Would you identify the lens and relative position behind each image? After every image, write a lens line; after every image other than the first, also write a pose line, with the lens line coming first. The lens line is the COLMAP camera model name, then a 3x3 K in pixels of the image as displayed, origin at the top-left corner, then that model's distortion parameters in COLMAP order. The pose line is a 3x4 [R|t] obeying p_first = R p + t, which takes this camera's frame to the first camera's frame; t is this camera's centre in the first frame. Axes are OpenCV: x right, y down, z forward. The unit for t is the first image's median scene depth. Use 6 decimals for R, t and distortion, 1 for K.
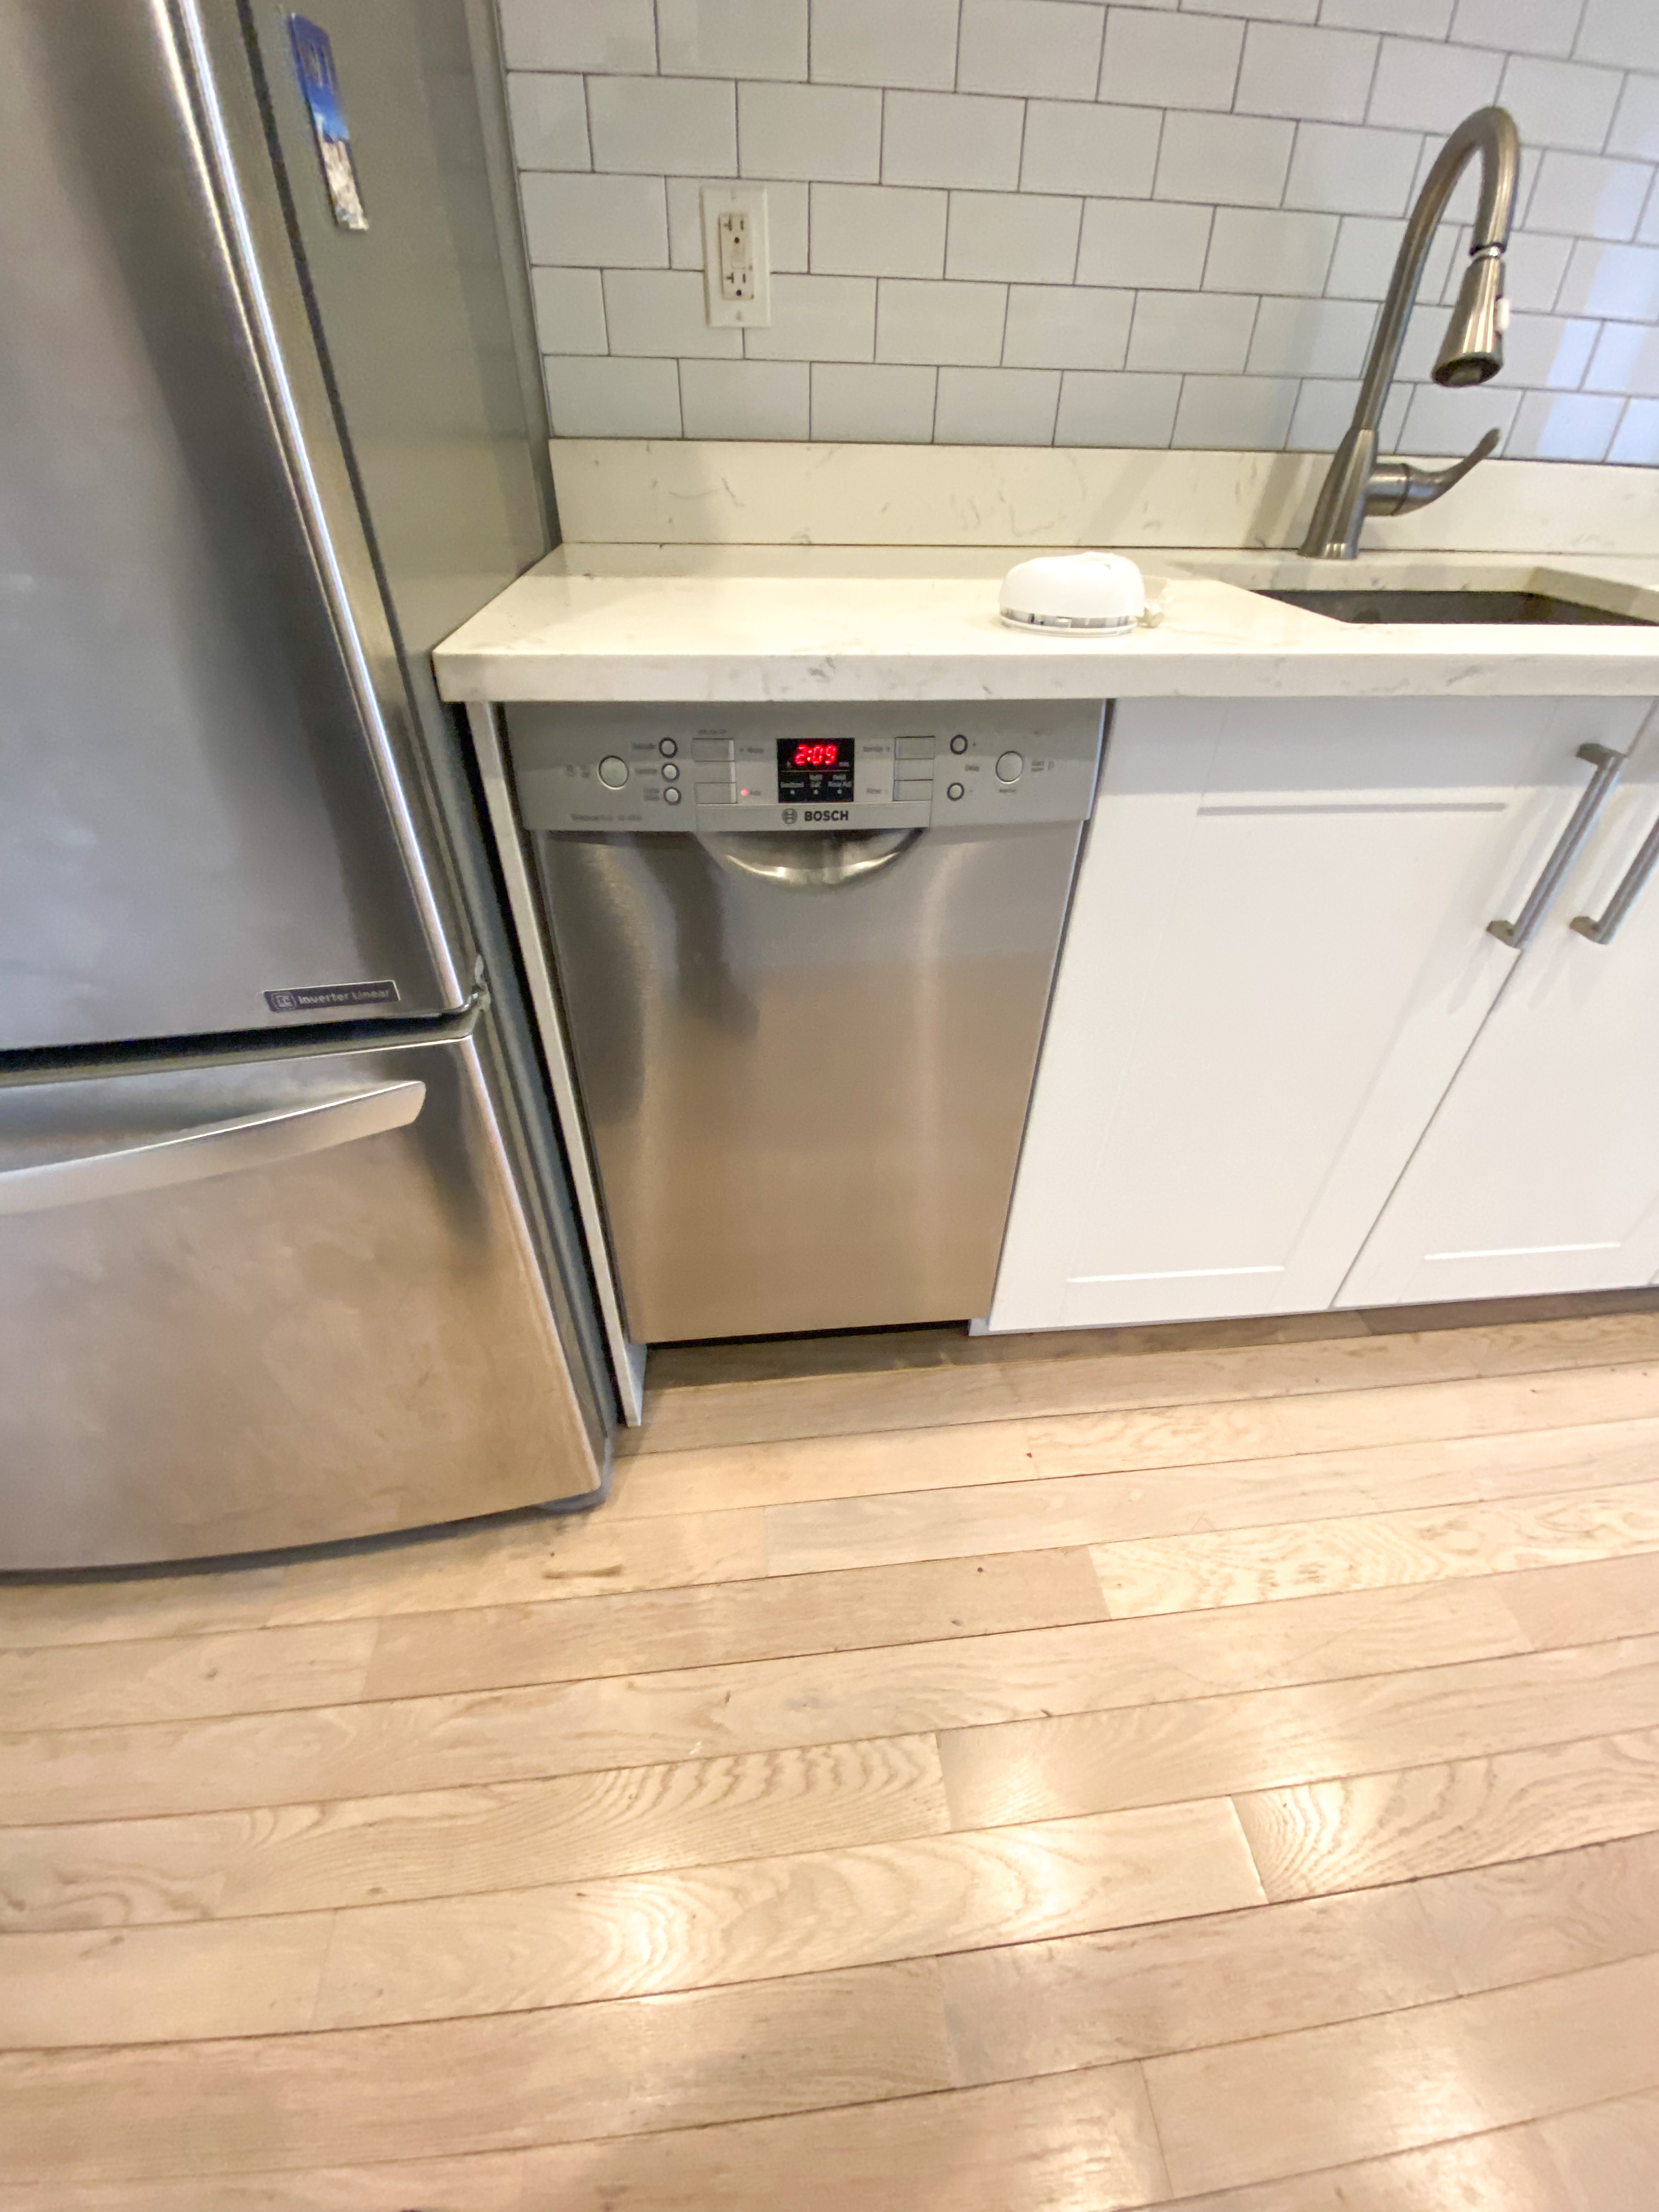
lens RADIAL K [[895.8, 0, 827.3], [0, 895.8, 1100.8], [0, 0, 1]] dist [0.026708, -0.023966]
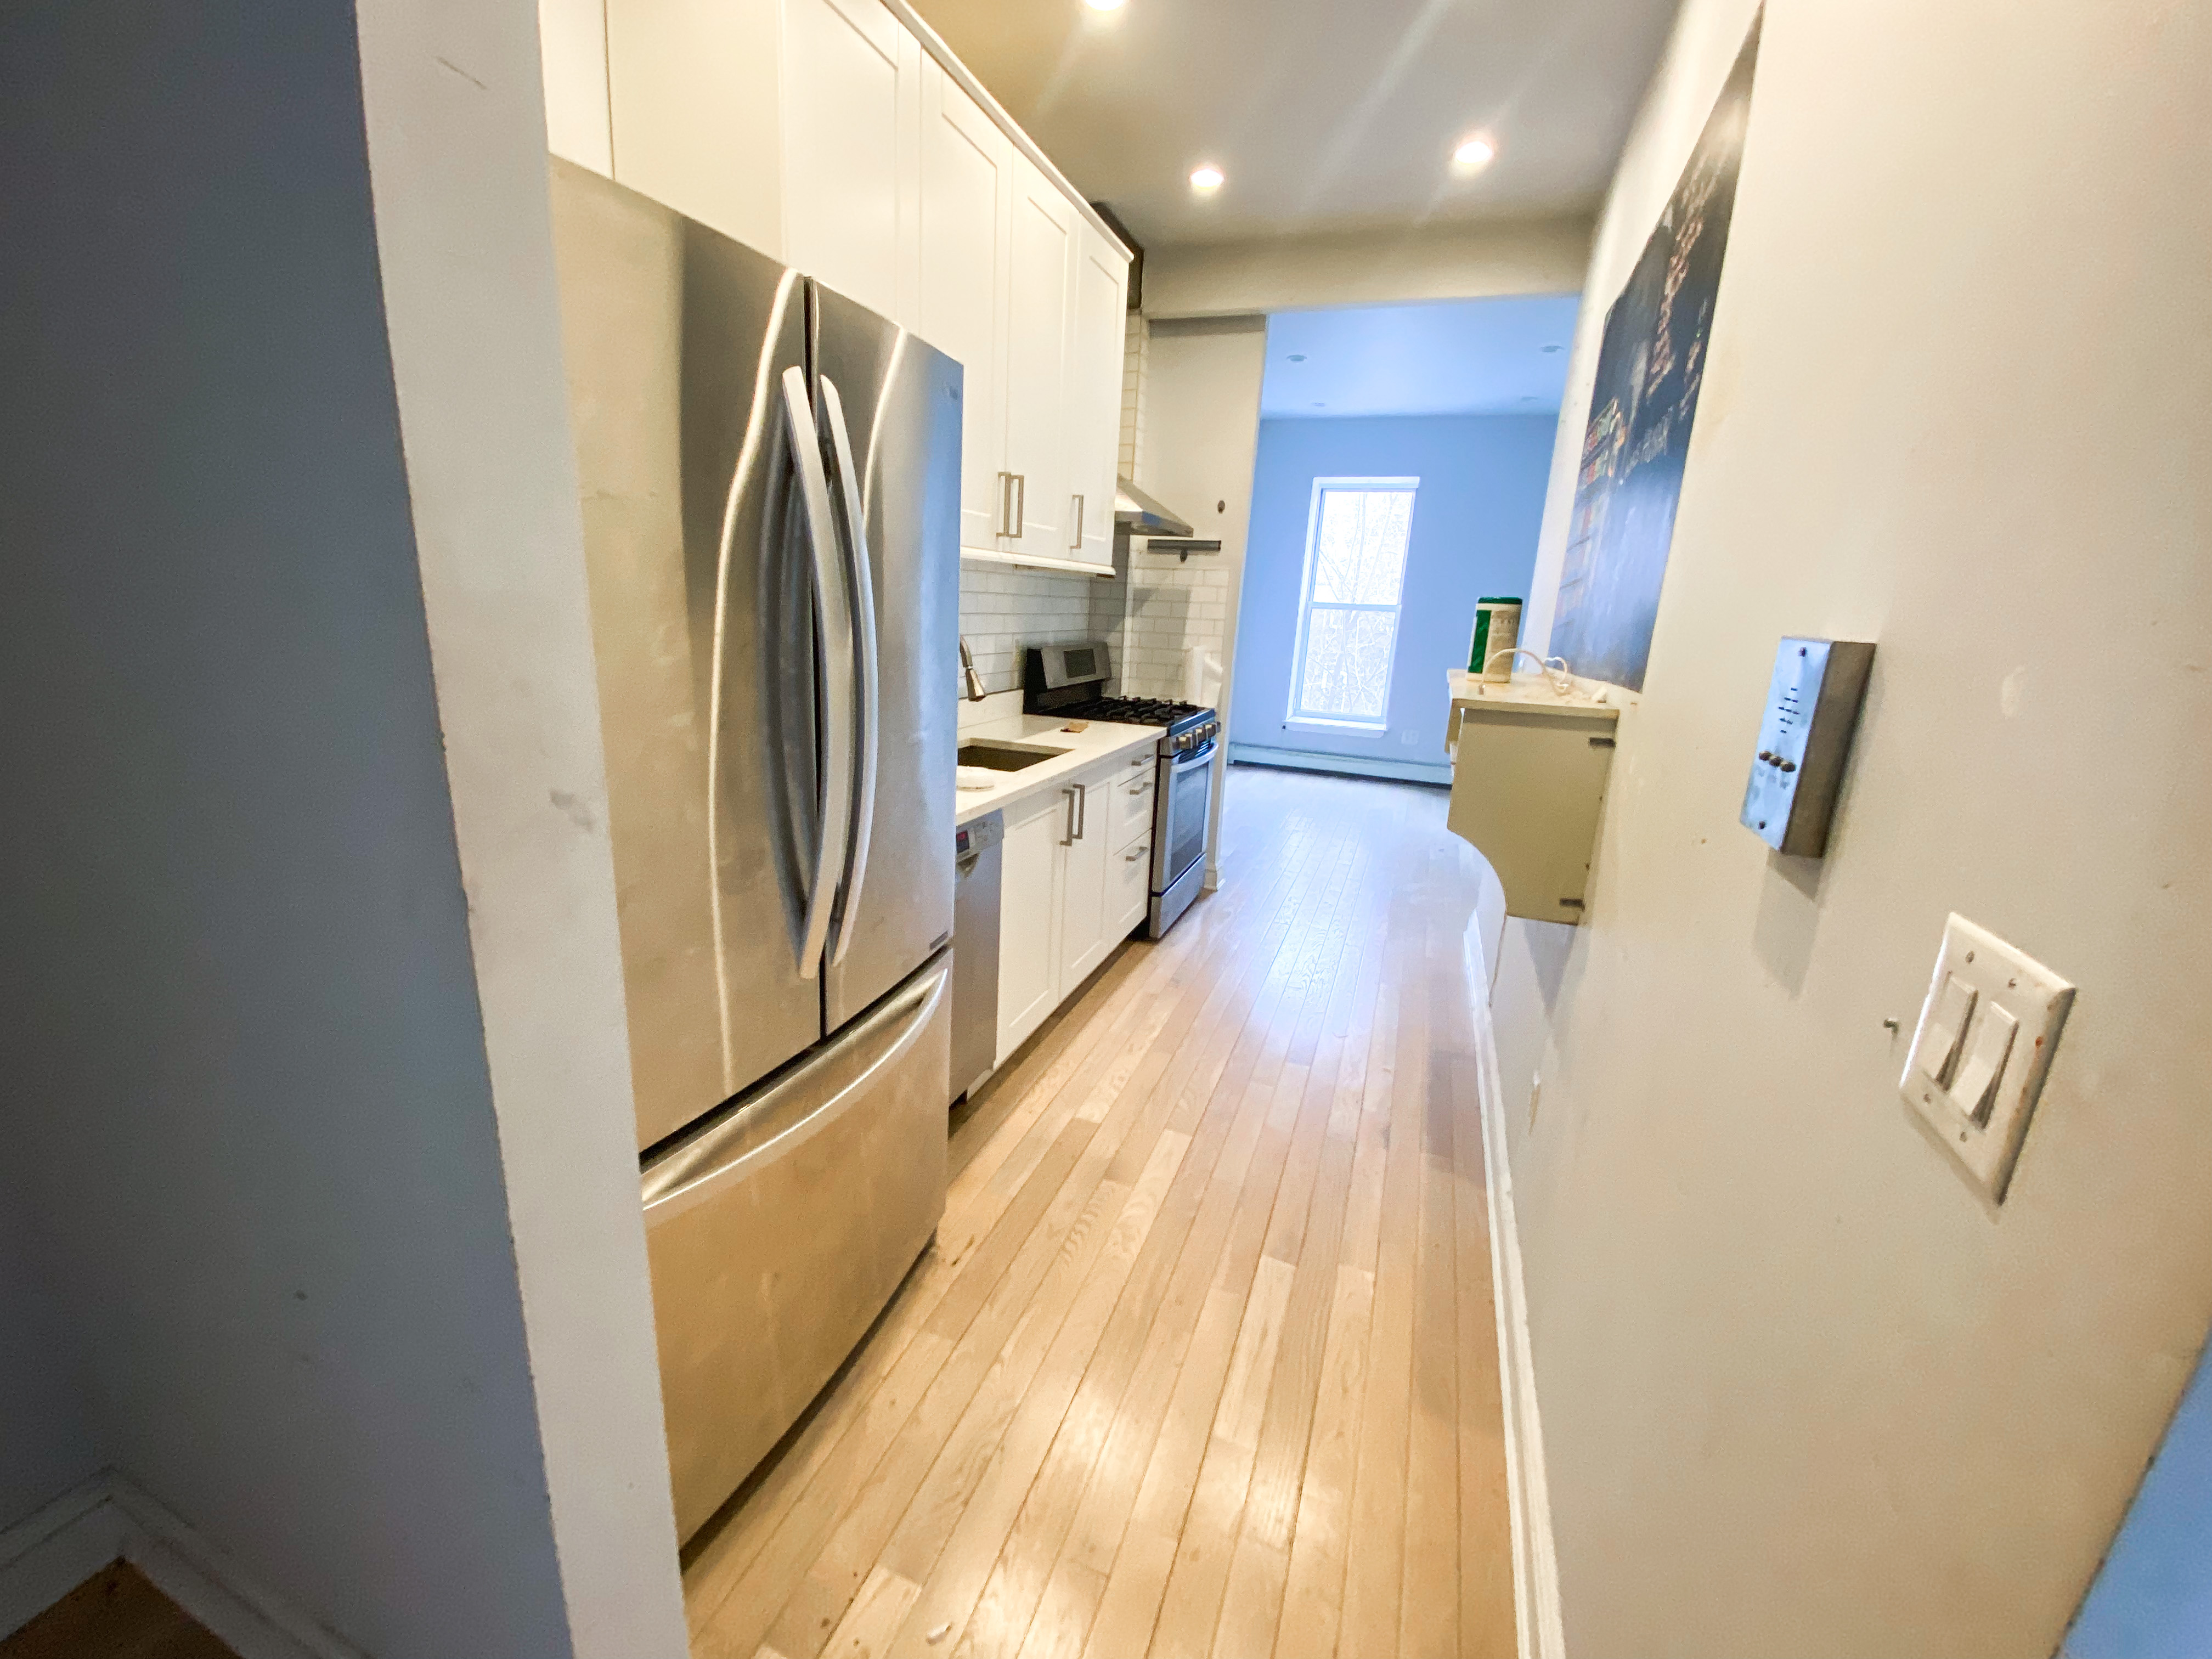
lens RADIAL K [[895.8, 0, 1106.0], [0, 895.8, 829.5], [0, 0, 1]] dist [0.026708, -0.023966]
pose [[0.436877, -0.220066, 0.872187, -1.614044], [0.513932, 0.856840, -0.041234, -0.012861], [-0.738250, 0.466258, 0.487432, -0.581666]]
